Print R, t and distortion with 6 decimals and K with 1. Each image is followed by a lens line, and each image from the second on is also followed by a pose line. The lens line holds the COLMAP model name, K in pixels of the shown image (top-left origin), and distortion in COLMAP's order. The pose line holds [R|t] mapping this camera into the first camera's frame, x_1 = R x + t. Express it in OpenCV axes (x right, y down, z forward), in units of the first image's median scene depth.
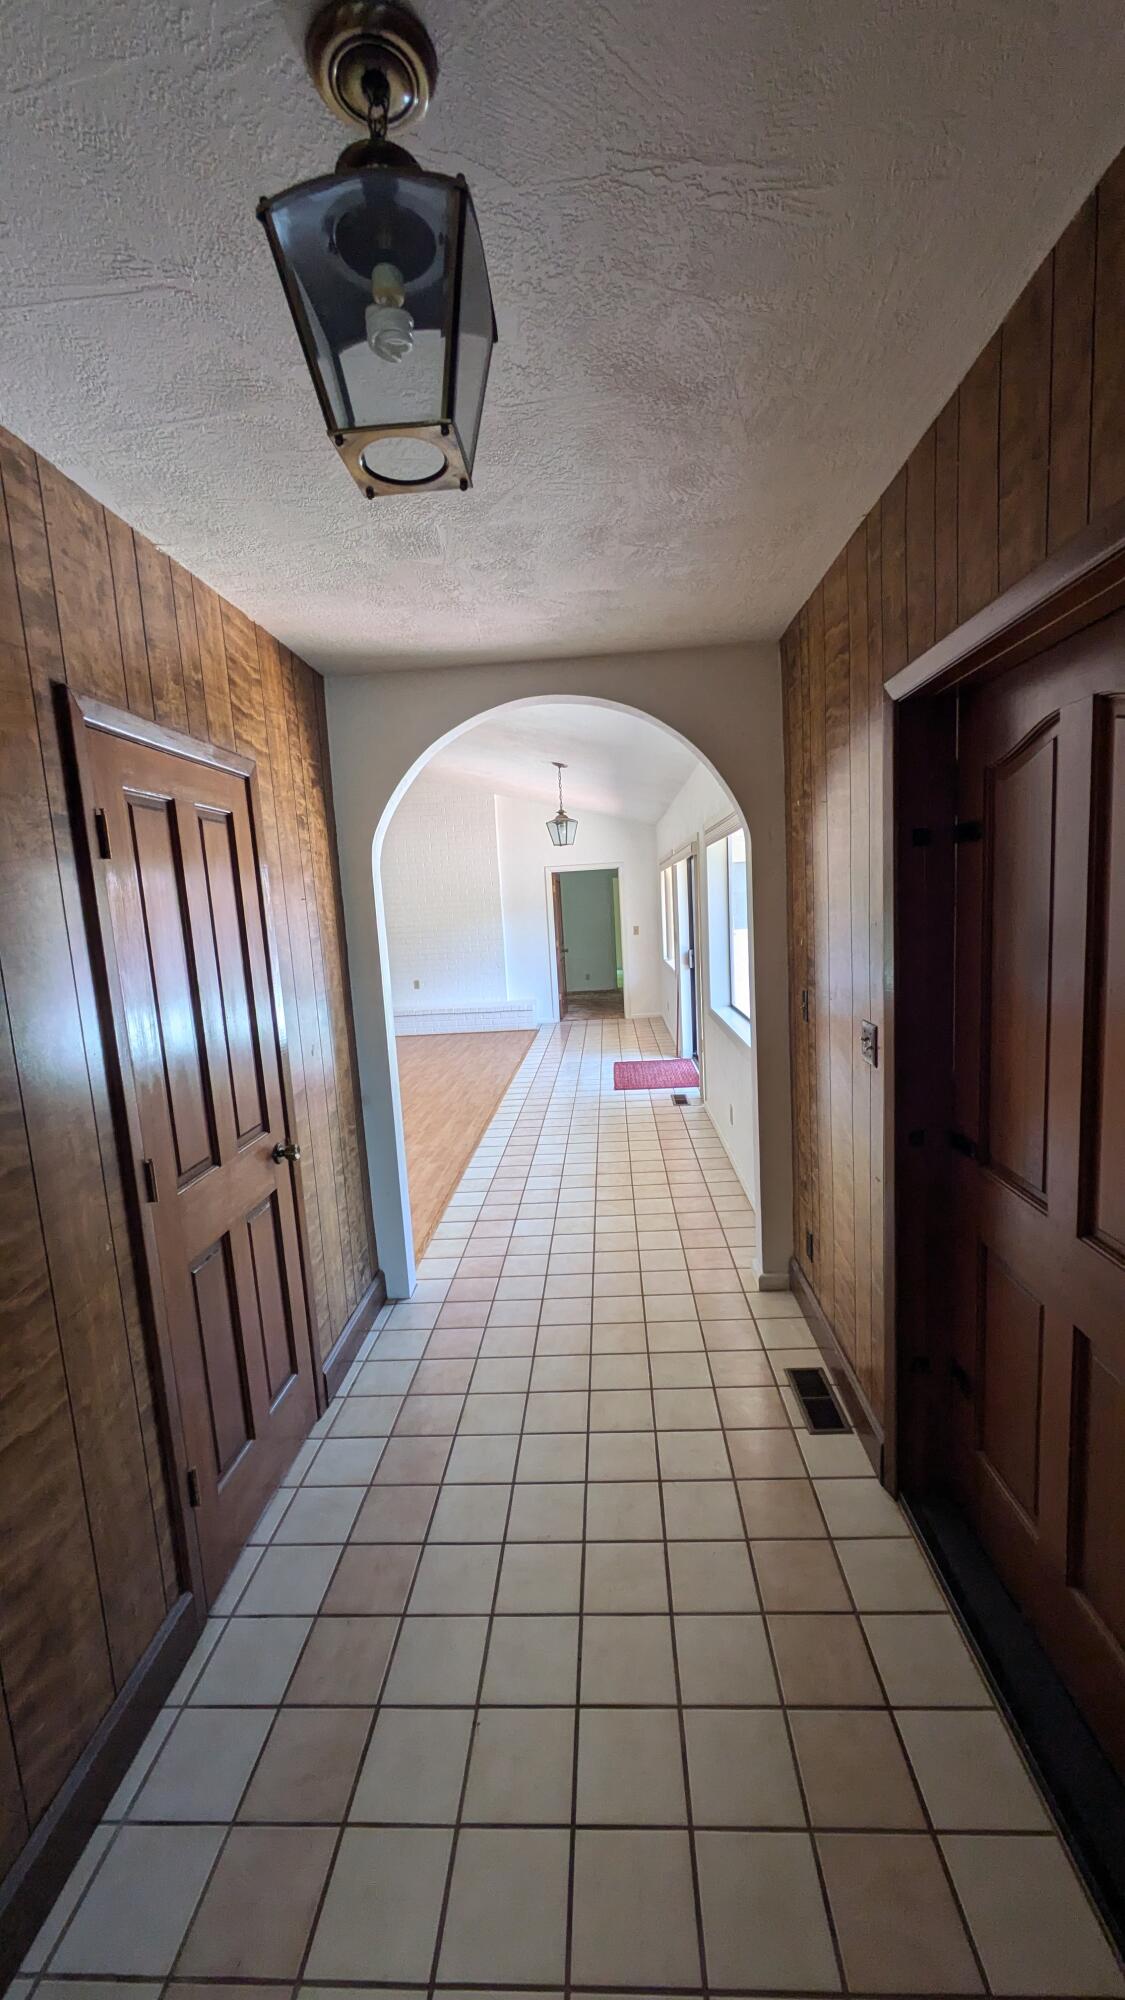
lens RADIAL K [[779.3, 0, 581.3], [0, 779.3, 1003.7], [0, 0, 1]] dist [-0.000606, 0.001209]
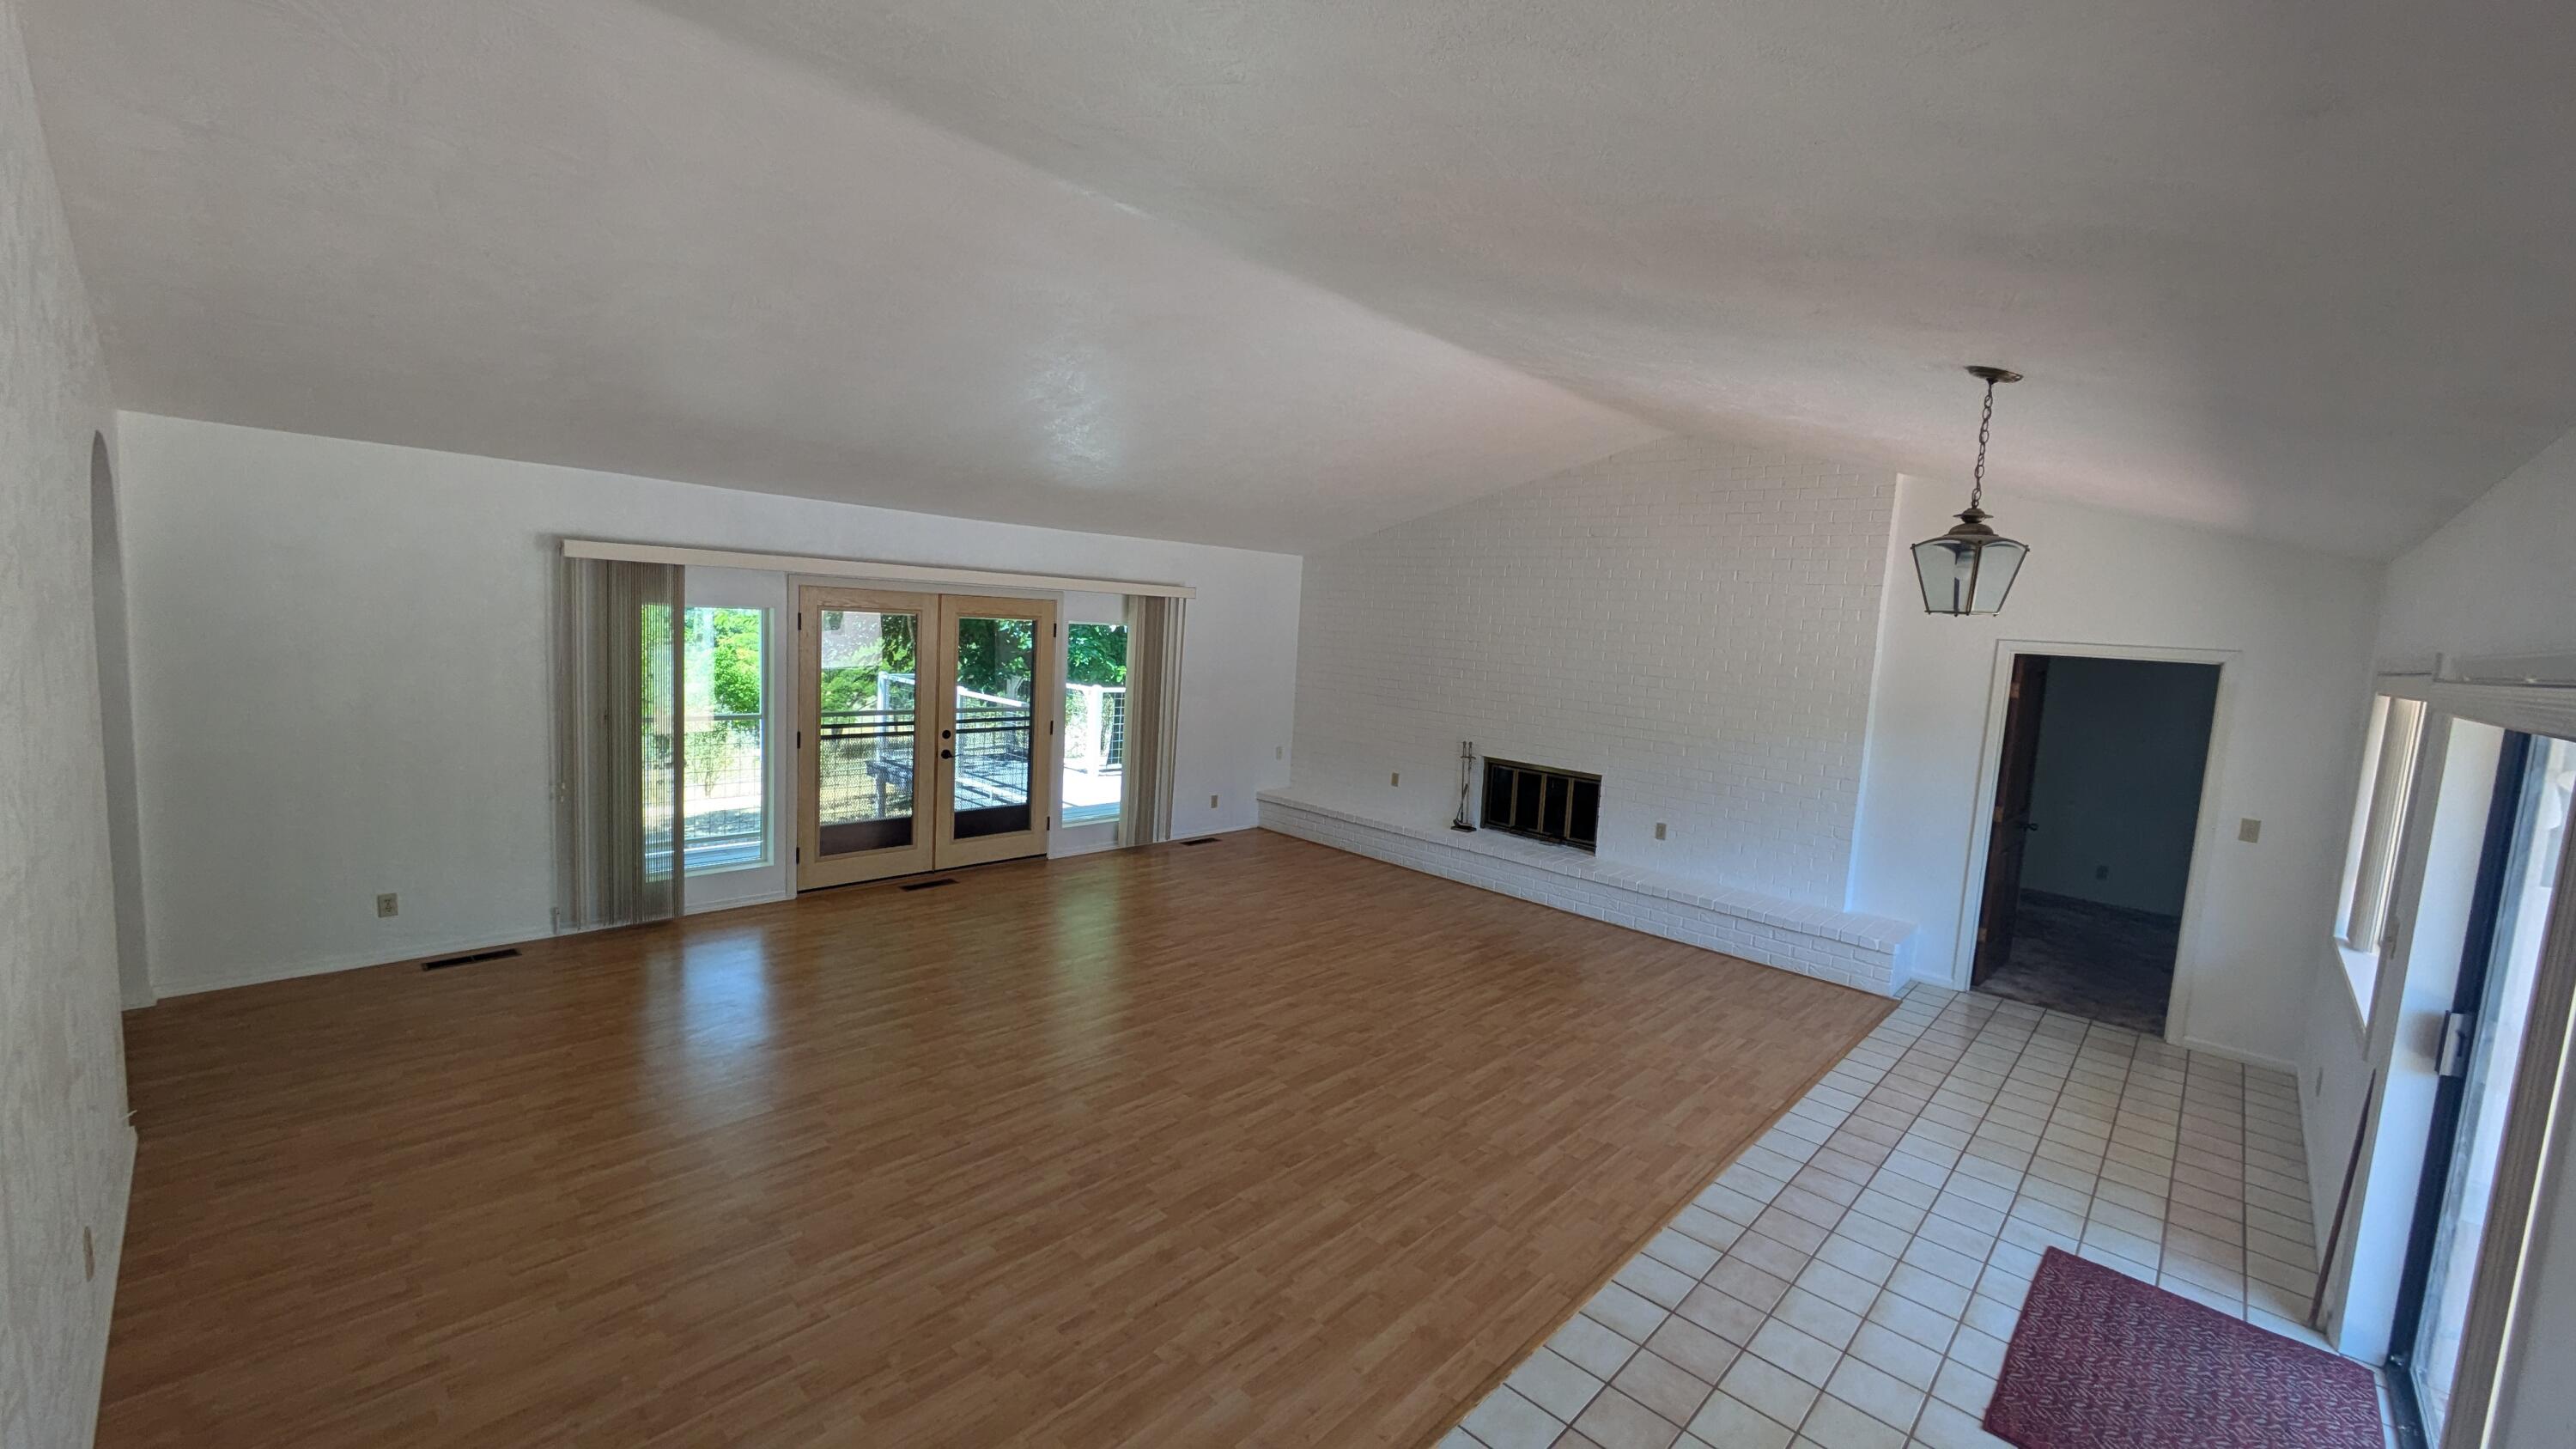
lens RADIAL K [[1003.8, 0, 1301.5], [0, 1003.8, 716.3], [0, 0, 1]] dist [-0.000606, 0.001209]
pose [[0.743904, 0.168624, -0.646662, 0.035298], [-0.189018, 0.981222, 0.038422, -0.085938], [0.640998, 0.093649, 0.761808, 0.345426]]
